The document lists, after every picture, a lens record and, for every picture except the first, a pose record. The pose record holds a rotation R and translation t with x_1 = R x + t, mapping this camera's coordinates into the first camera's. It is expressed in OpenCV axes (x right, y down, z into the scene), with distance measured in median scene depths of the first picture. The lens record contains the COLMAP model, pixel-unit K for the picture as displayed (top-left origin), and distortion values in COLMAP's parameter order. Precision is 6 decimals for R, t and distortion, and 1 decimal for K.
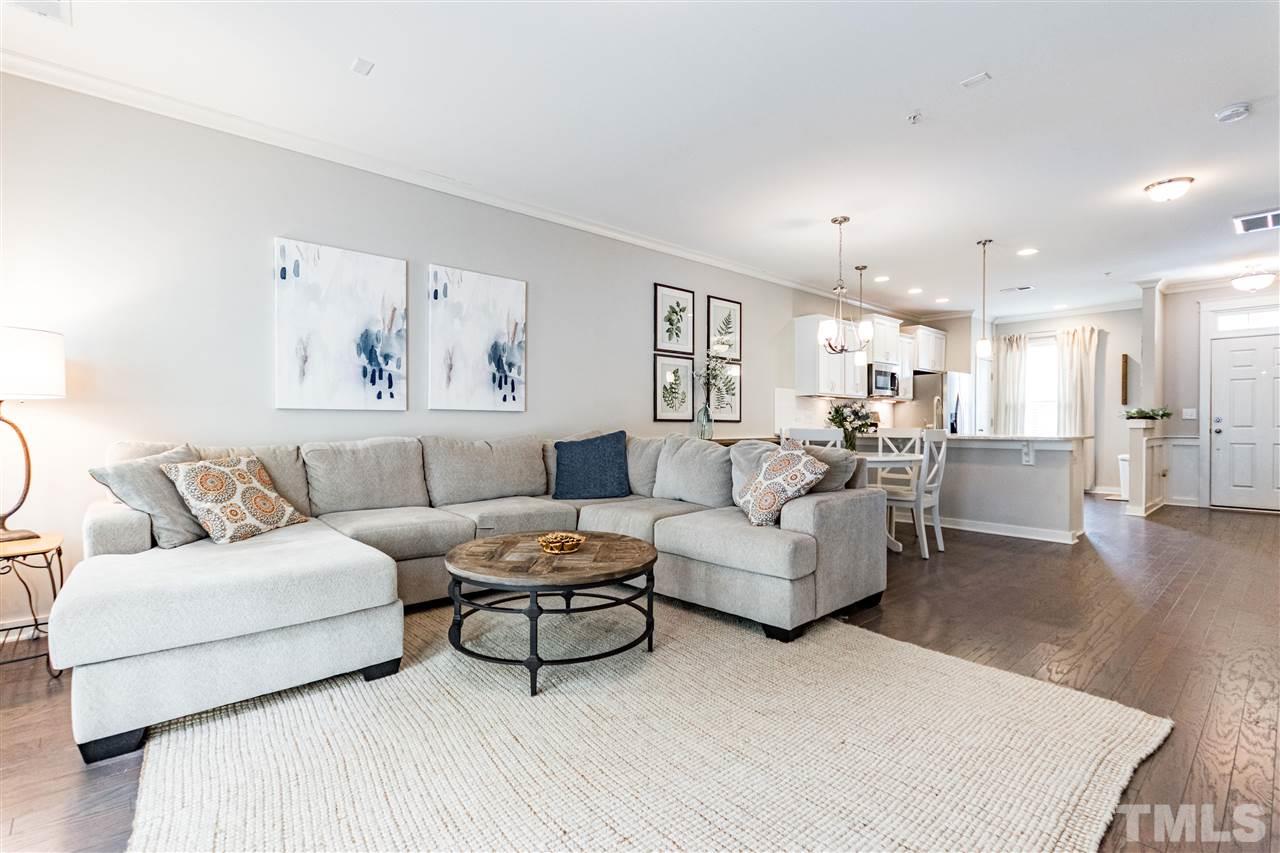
lens RADIAL K [[598.7, 0, 634.0], [0, 598.7, 429.5], [0, 0, 1]] dist [0.002160, -0.000544]
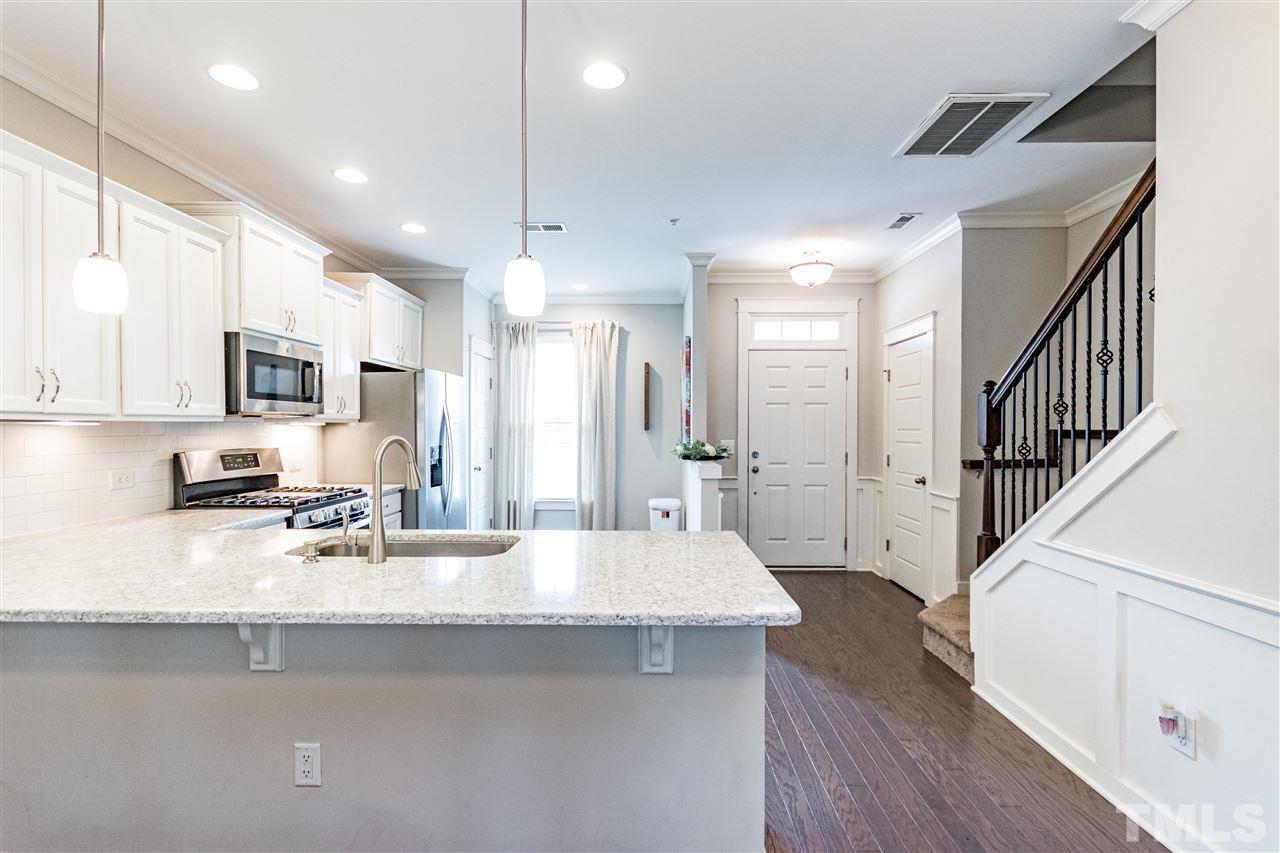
lens RADIAL K [[592.0, 0, 642.8], [0, 592.0, 432.9], [0, 0, 1]] dist [0.003271, 0.000395]
pose [[0.680427, -0.006819, 0.732784, 0.309605], [0.002536, 0.999973, 0.006951, -0.049182], [-0.732811, -0.002871, 0.680426, 0.574504]]
